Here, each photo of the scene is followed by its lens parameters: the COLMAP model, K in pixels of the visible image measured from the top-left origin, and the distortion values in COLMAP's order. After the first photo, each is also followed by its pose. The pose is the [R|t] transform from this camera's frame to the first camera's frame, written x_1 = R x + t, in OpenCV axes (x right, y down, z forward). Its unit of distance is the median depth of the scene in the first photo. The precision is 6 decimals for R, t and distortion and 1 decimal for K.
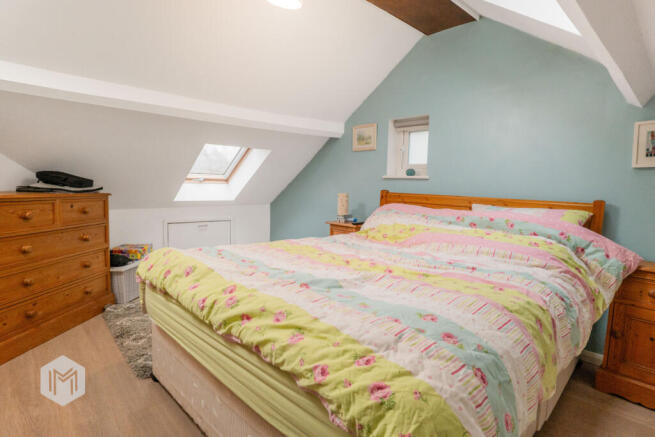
lens RADIAL K [[354.0, 0, 327.3], [0, 354.0, 220.5], [0, 0, 1]] dist [-0.011899, -0.000237]
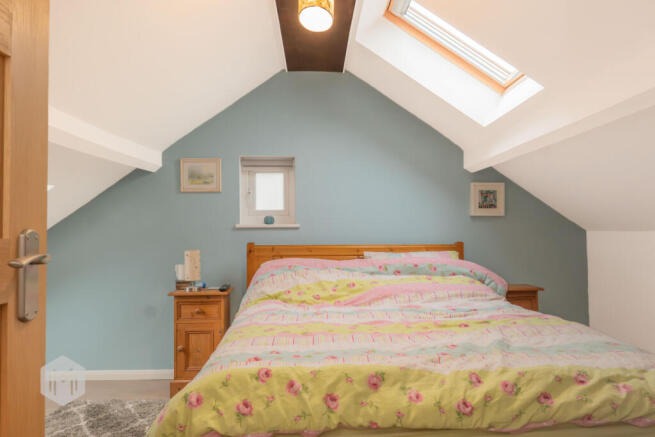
lens RADIAL K [[439.7, 0, 327.2], [0, 439.7, 216.6], [0, 0, 1]] dist [-0.011365, -0.000391]
pose [[0.644327, -0.008527, 0.764702, -0.510299], [0.104103, 0.991608, -0.076659, -0.053041], [-0.757631, 0.129002, 0.639808, 0.235170]]
